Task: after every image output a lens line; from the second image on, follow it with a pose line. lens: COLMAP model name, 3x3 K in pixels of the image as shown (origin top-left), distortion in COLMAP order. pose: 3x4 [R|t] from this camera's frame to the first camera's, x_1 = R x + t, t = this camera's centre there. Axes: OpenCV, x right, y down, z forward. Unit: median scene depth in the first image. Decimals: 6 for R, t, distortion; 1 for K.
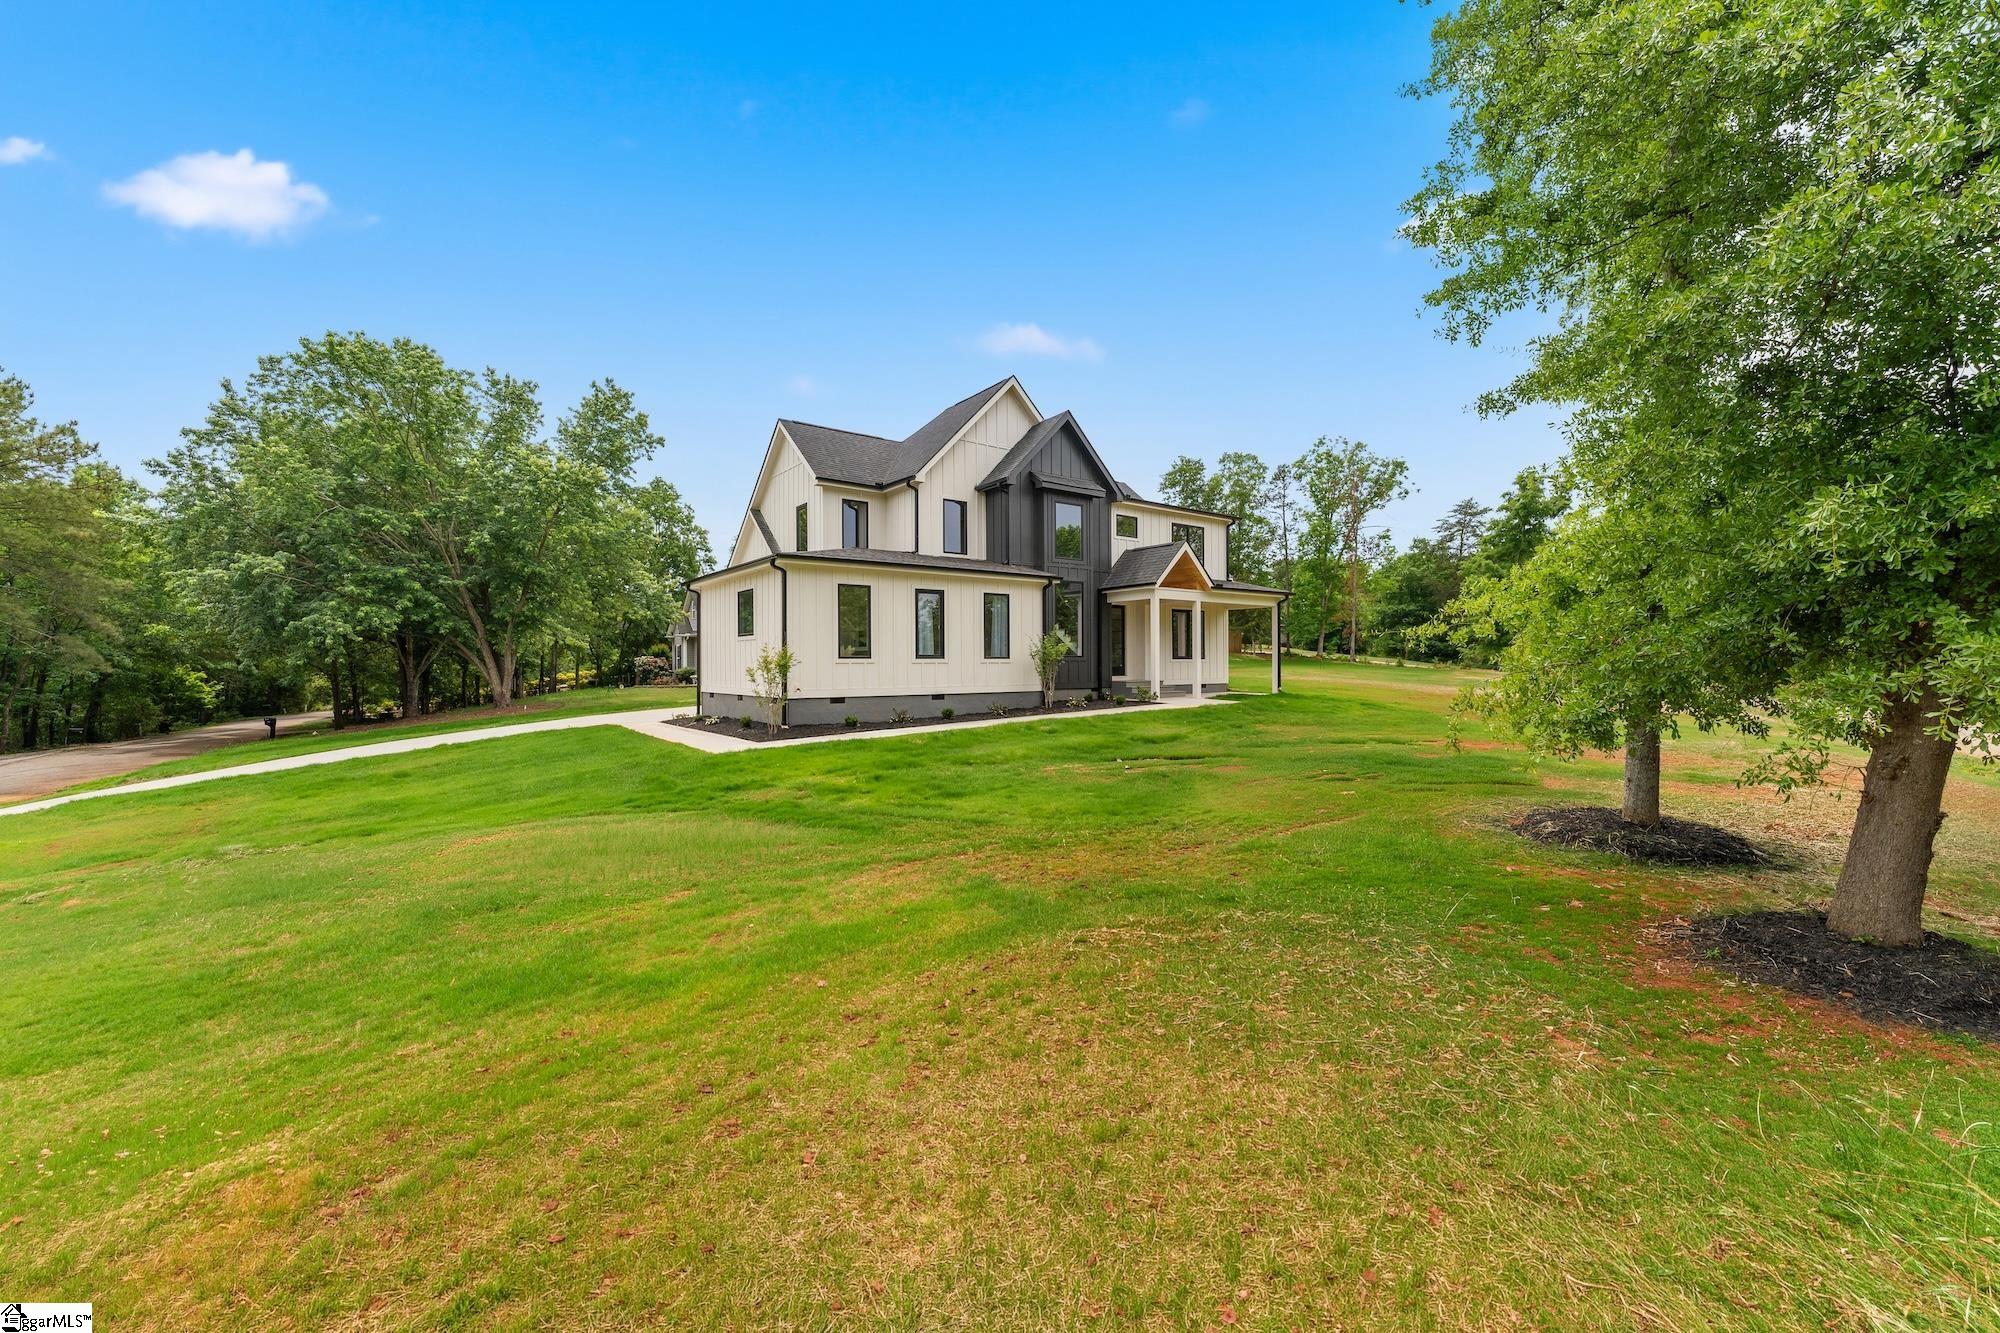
lens RADIAL K [[795.3, 0, 1000.0], [0, 795.3, 666.5], [0, 0, 1]] dist [0.000220, -0.000232]
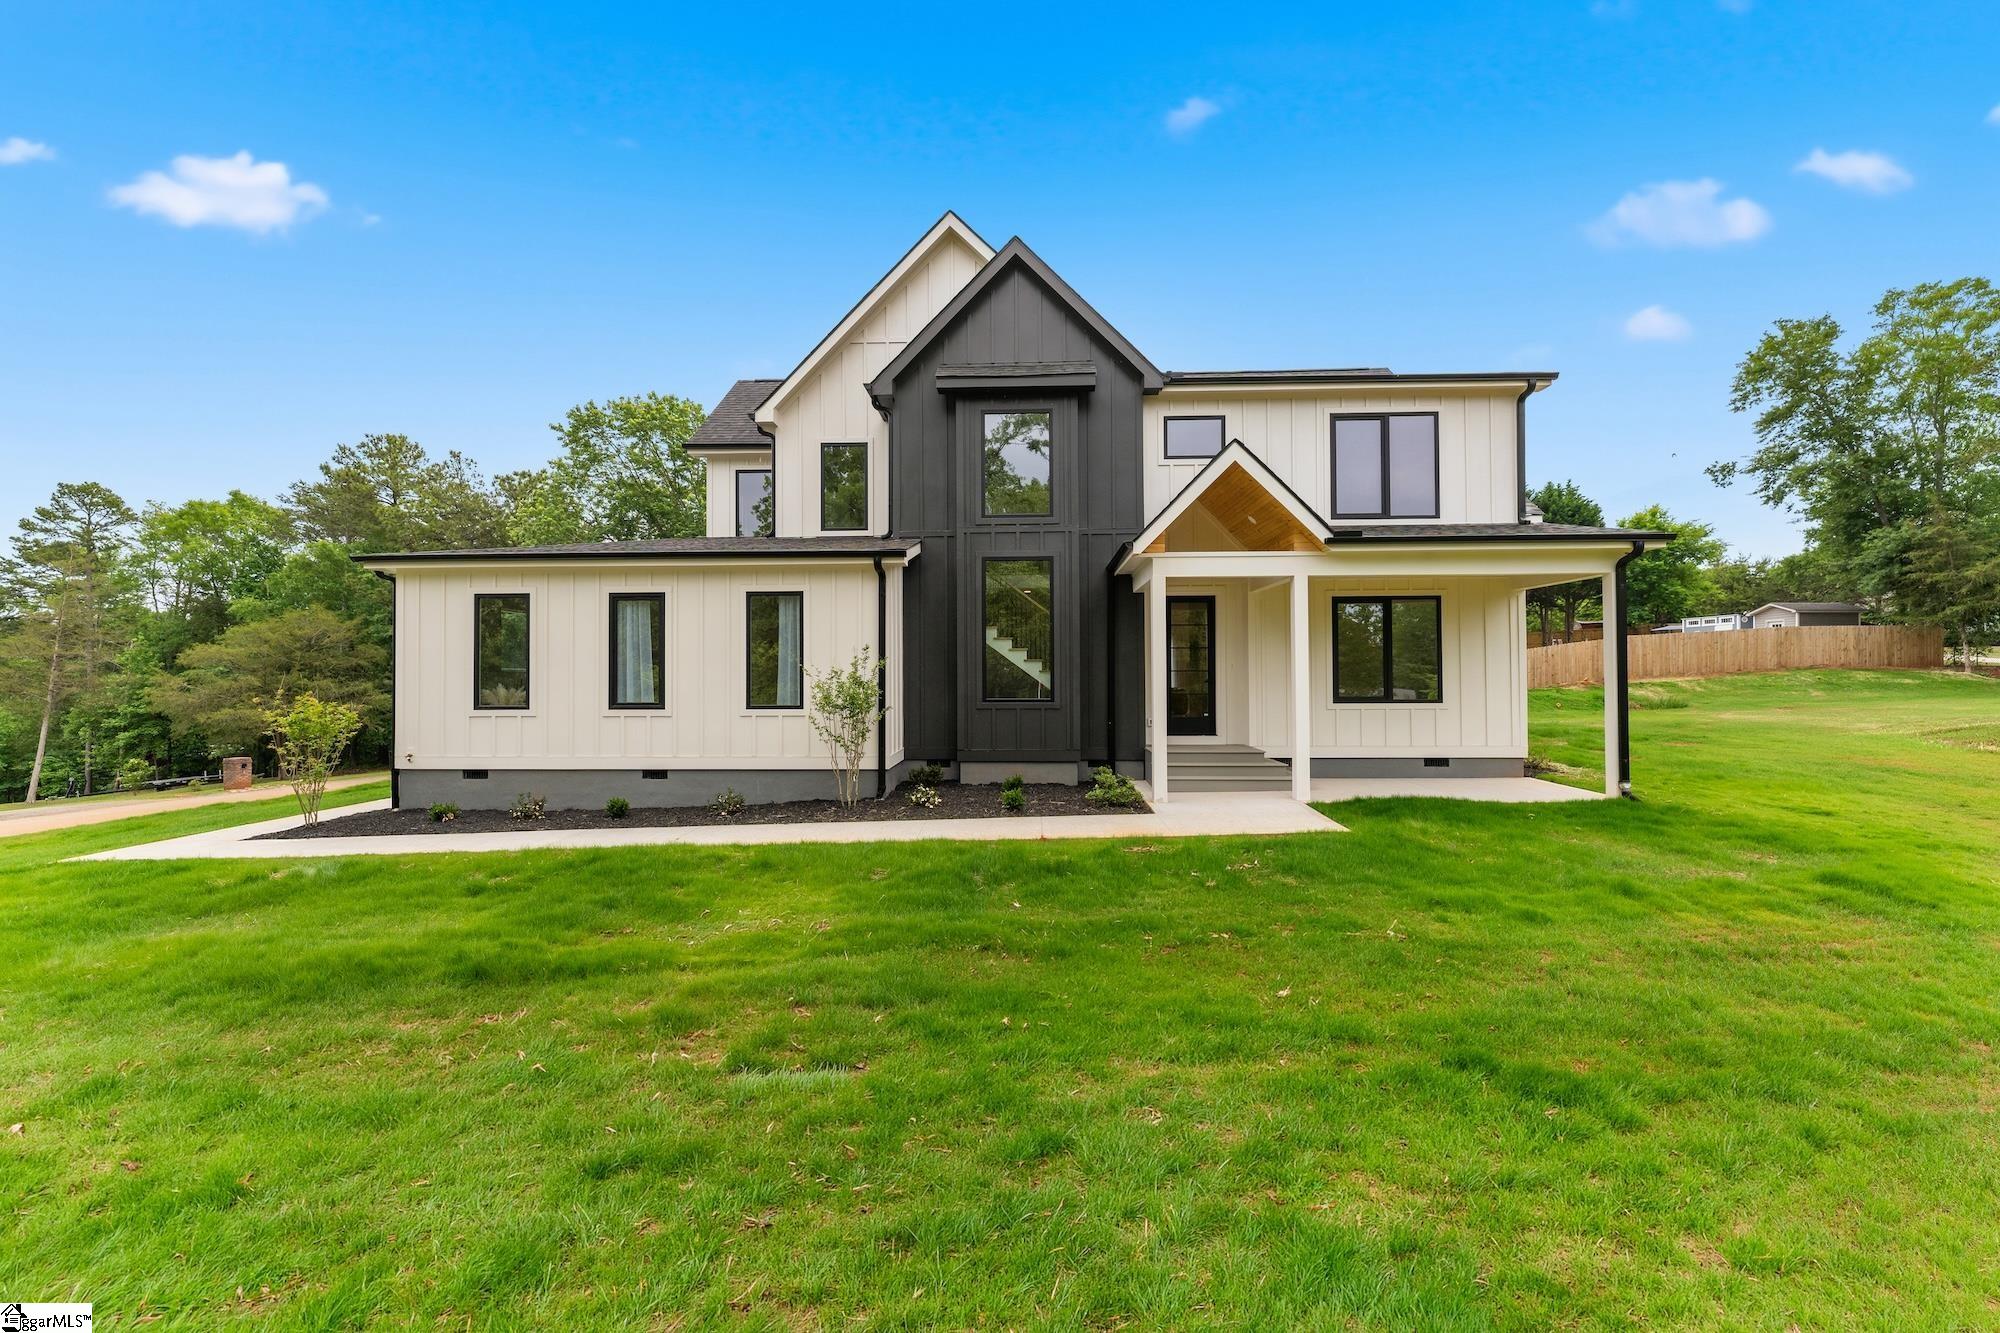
lens RADIAL K [[795.3, 0, 1000.0], [0, 795.3, 666.5], [0, 0, 1]] dist [0.000220, -0.000232]
pose [[0.780307, -0.005814, -0.625370, 0.424517], [-0.000665, 0.999949, -0.010126, -0.030891], [0.625397, 0.008317, 0.780263, 0.607039]]
